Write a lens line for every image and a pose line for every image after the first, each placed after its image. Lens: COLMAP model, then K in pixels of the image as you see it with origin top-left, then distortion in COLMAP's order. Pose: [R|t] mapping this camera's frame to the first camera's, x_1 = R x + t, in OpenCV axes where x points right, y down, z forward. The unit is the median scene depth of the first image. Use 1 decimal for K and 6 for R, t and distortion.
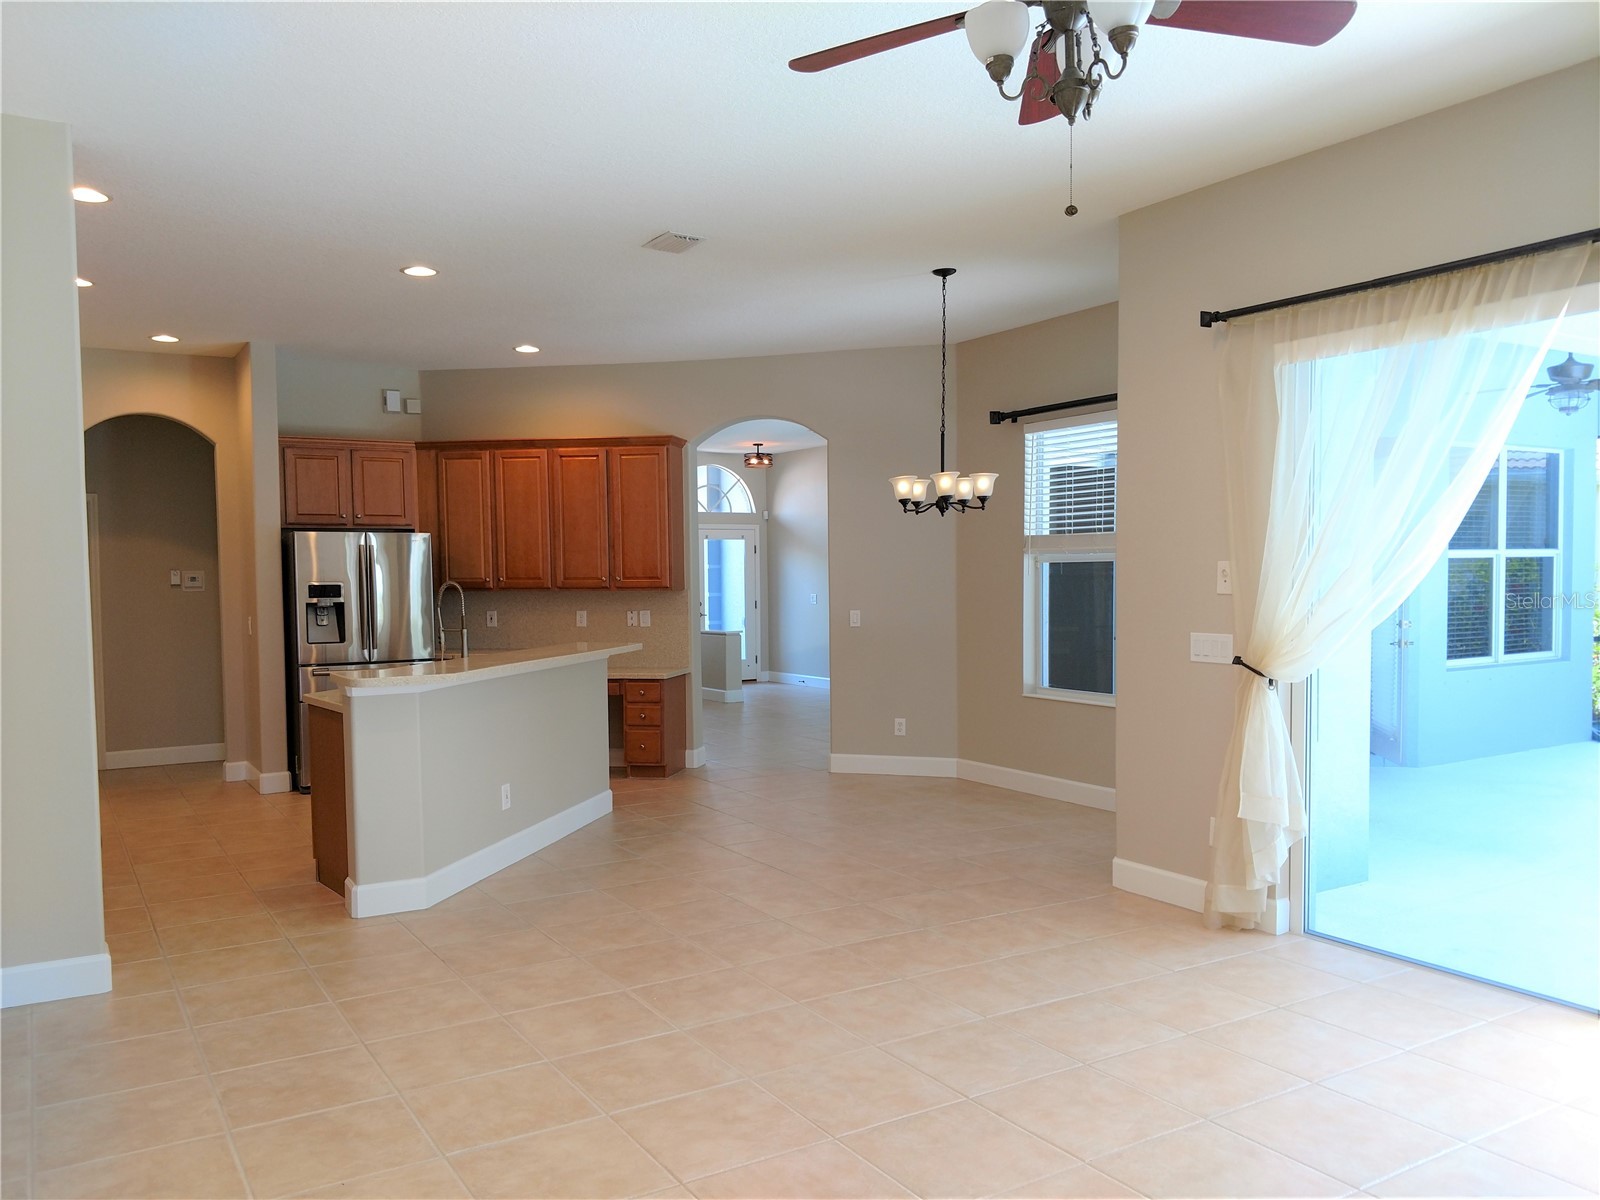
lens RADIAL K [[1208.4, 0, 795.6], [0, 1208.4, 613.9], [0, 0, 1]] dist [0.059376, -0.098182]
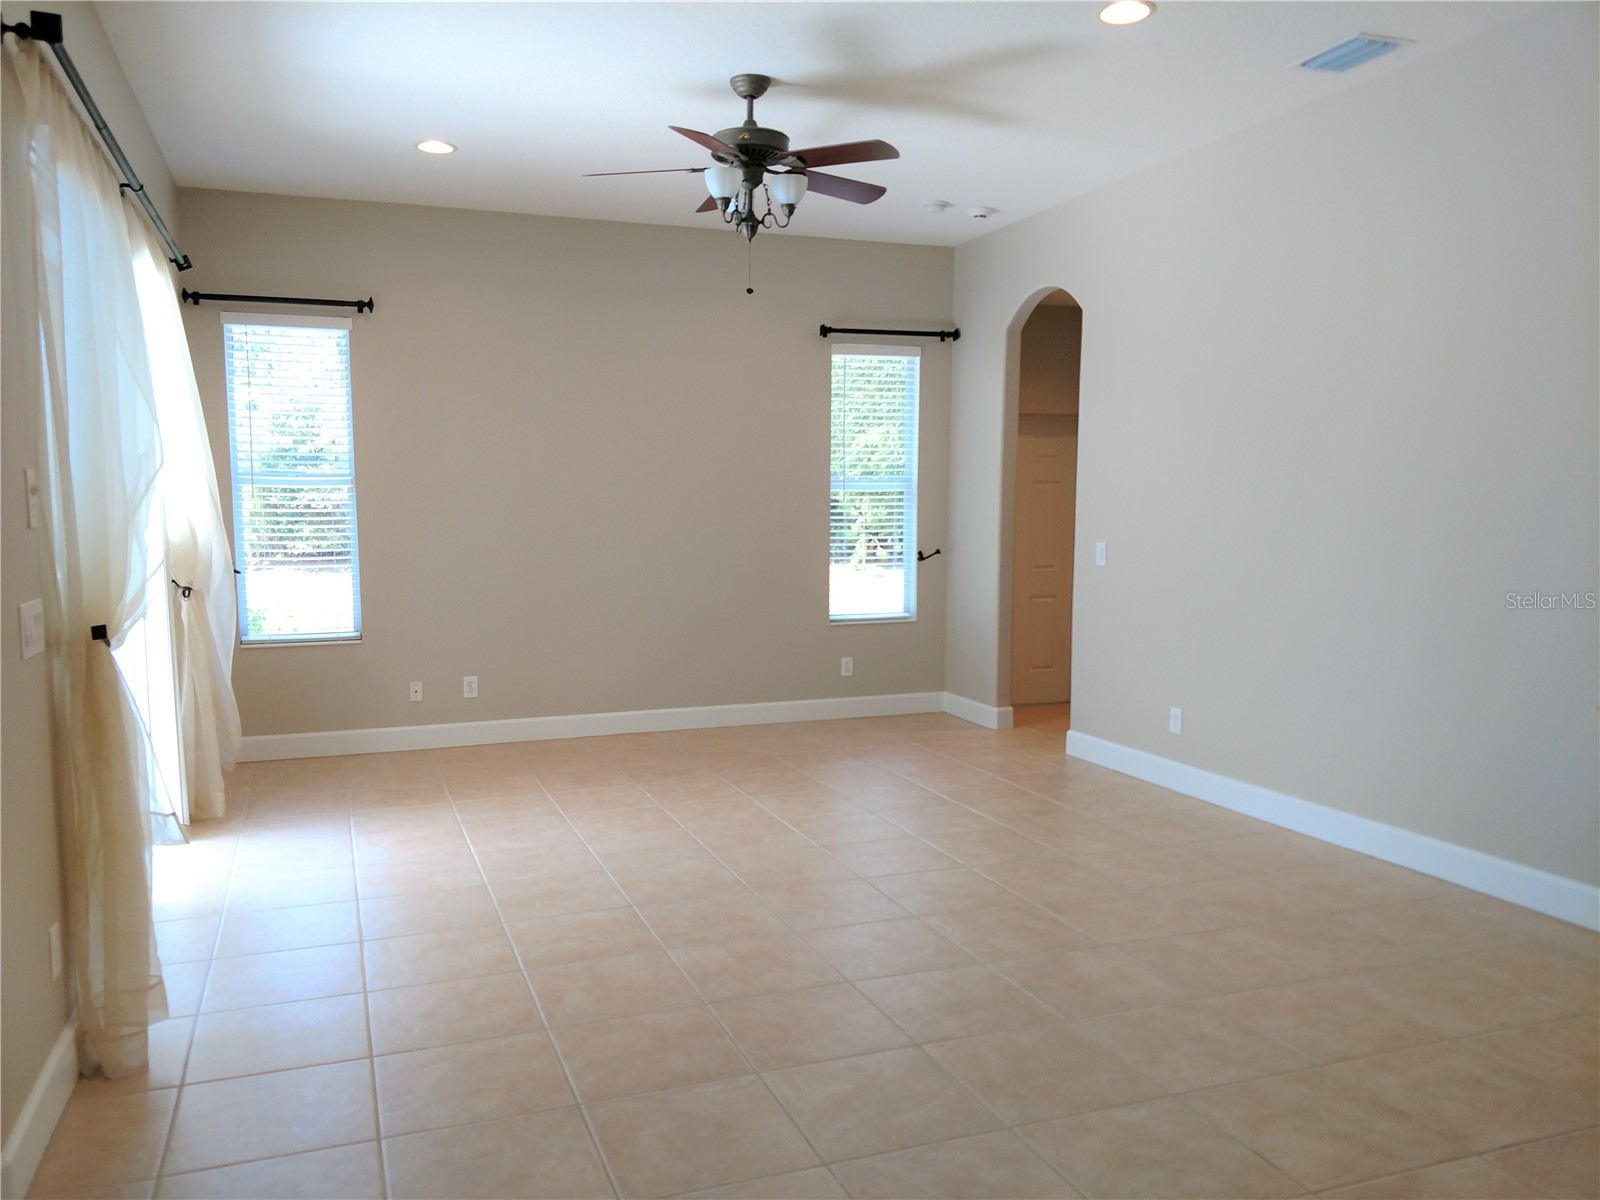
lens RADIAL K [[1208.4, 0, 769.9], [0, 1208.4, 632.0], [0, 0, 1]] dist [0.059376, -0.098182]
pose [[-0.977873, -0.008508, 0.209028, -0.058183], [0.020459, 0.990494, 0.136027, -0.022421], [-0.208198, 0.137294, -0.968403, 0.883339]]
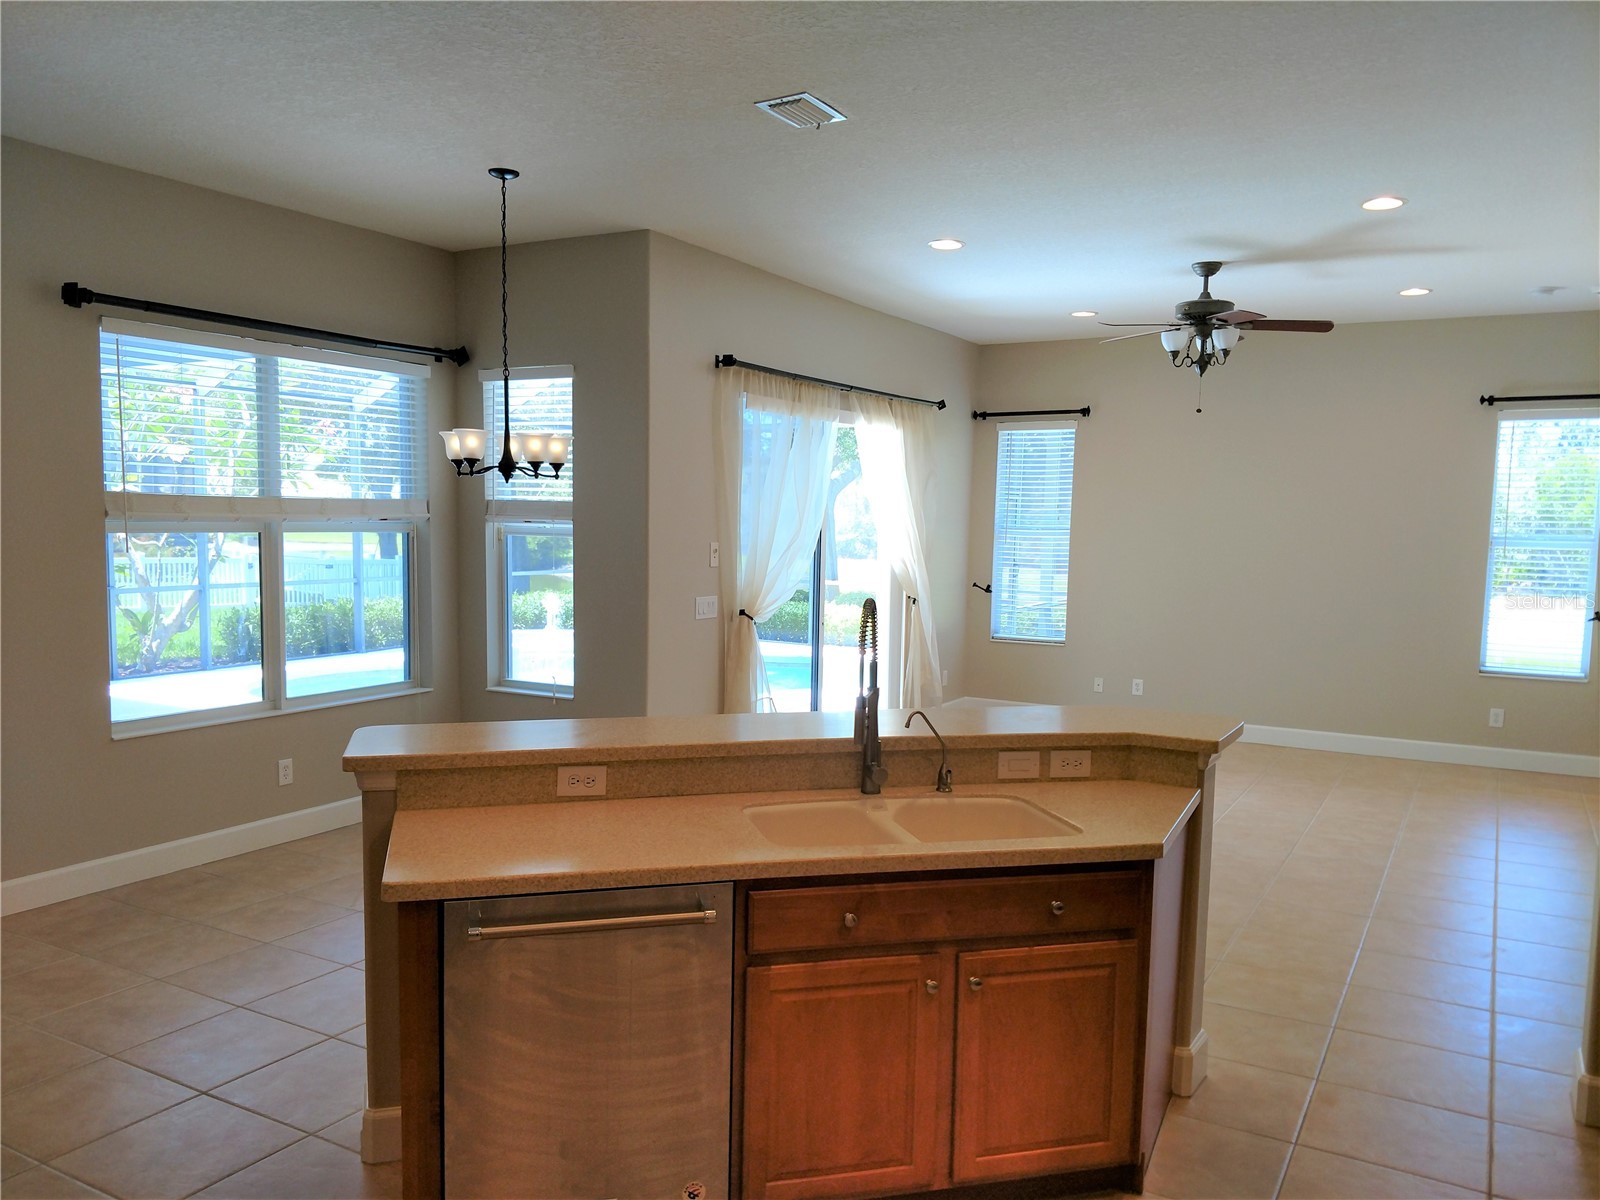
lens RADIAL K [[1208.4, 0, 766.1], [0, 1208.4, 624.8], [0, 0, 1]] dist [0.059376, -0.098182]
pose [[-0.458109, -0.076328, 0.885613, -0.514205], [0.018748, 0.995255, 0.095475, -0.046240], [-0.888698, 0.060341, -0.454505, 0.933568]]
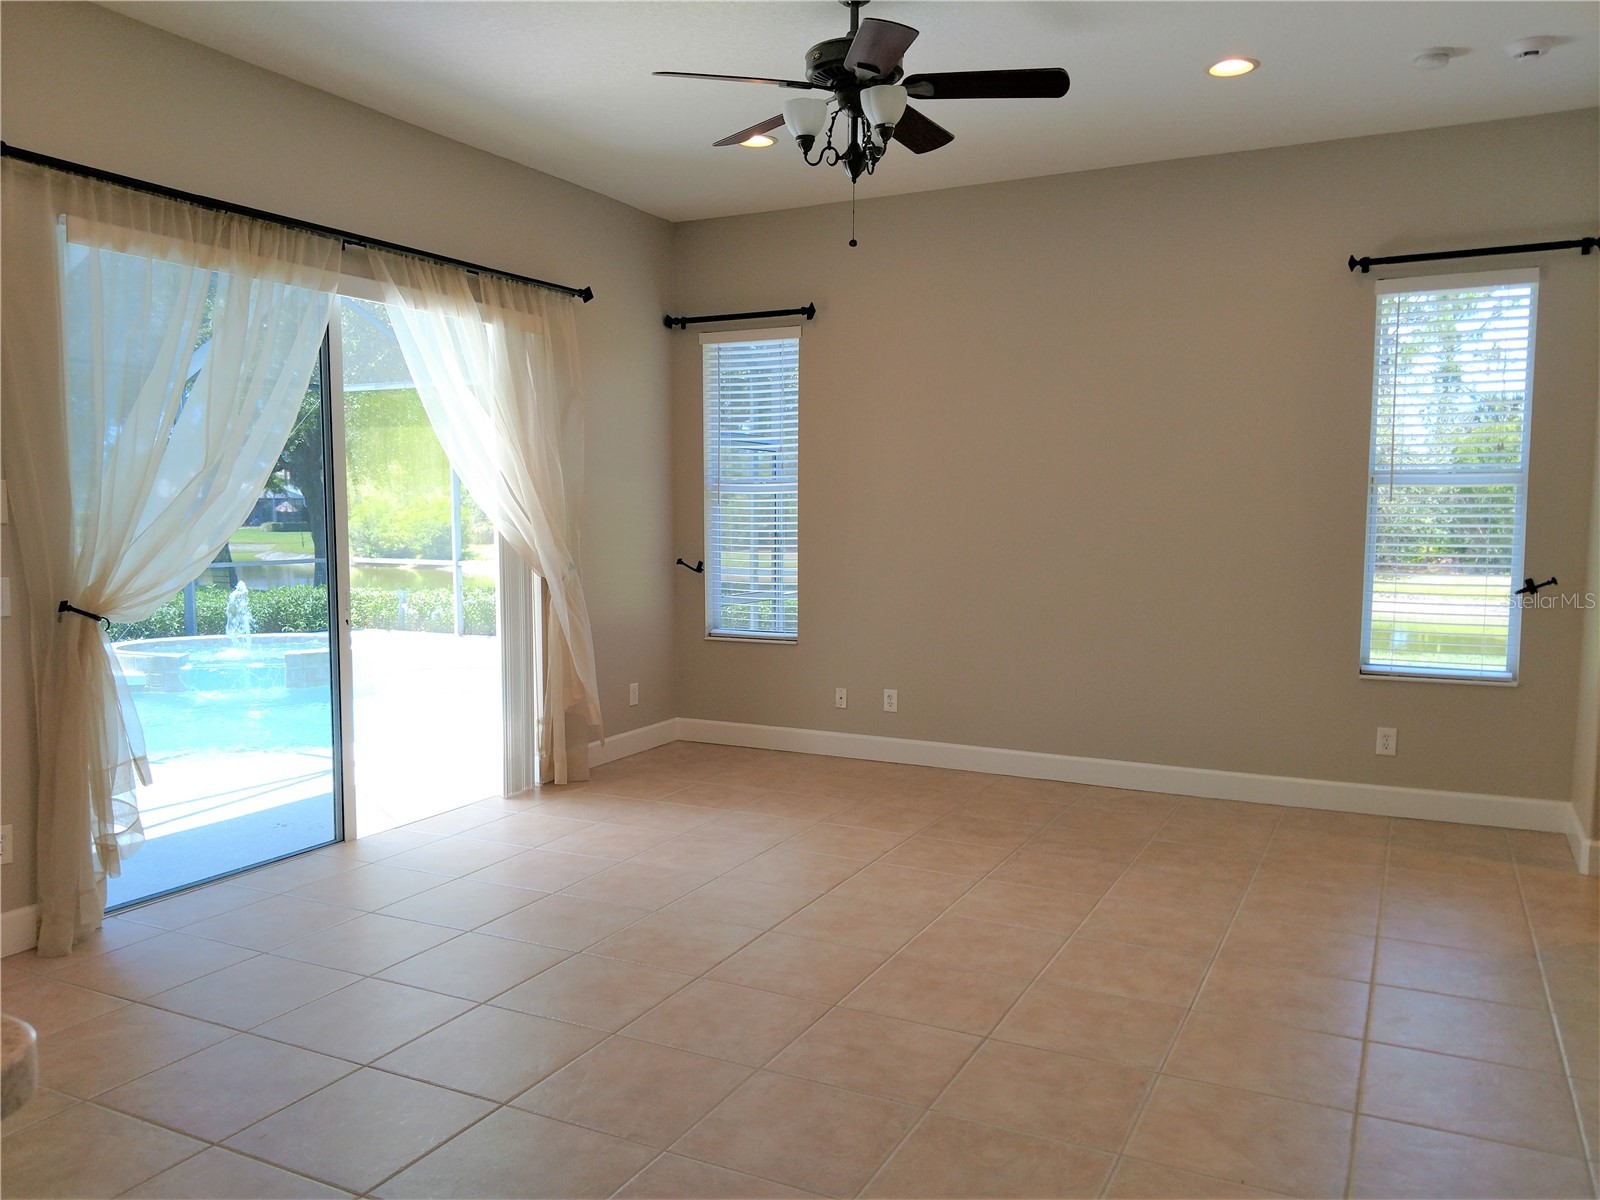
lens RADIAL K [[1208.4, 0, 755.7], [0, 1208.4, 604.9], [0, 0, 1]] dist [0.059376, -0.098182]
pose [[-0.494985, -0.058285, 0.866945, -0.315898], [0.035142, 0.995588, 0.086999, -0.008906], [-0.868191, 0.073530, -0.490753, 0.579046]]
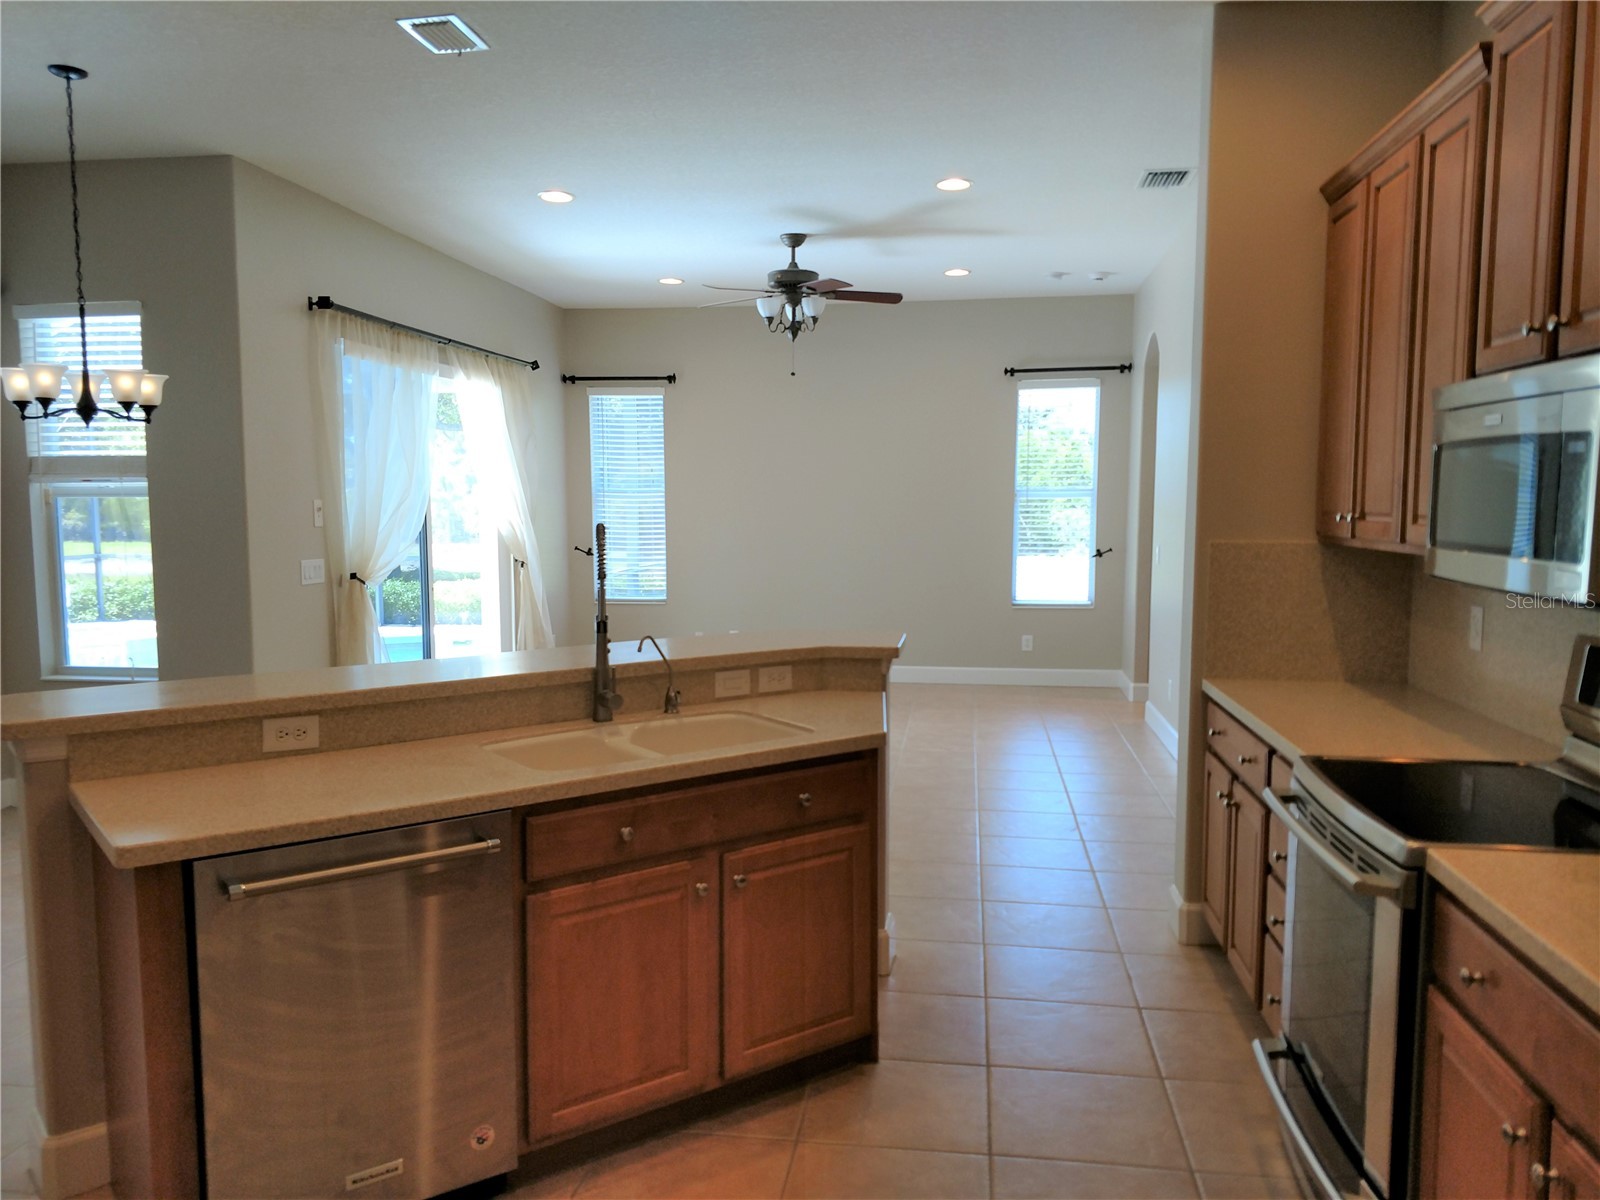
lens RADIAL K [[1208.4, 0, 791.3], [0, 1208.4, 605.2], [0, 0, 1]] dist [0.059376, -0.098182]
pose [[-0.763300, -0.043483, 0.644579, -0.486301], [0.032866, 0.993827, 0.105963, -0.031484], [-0.645207, 0.102066, -0.757159, 0.977713]]
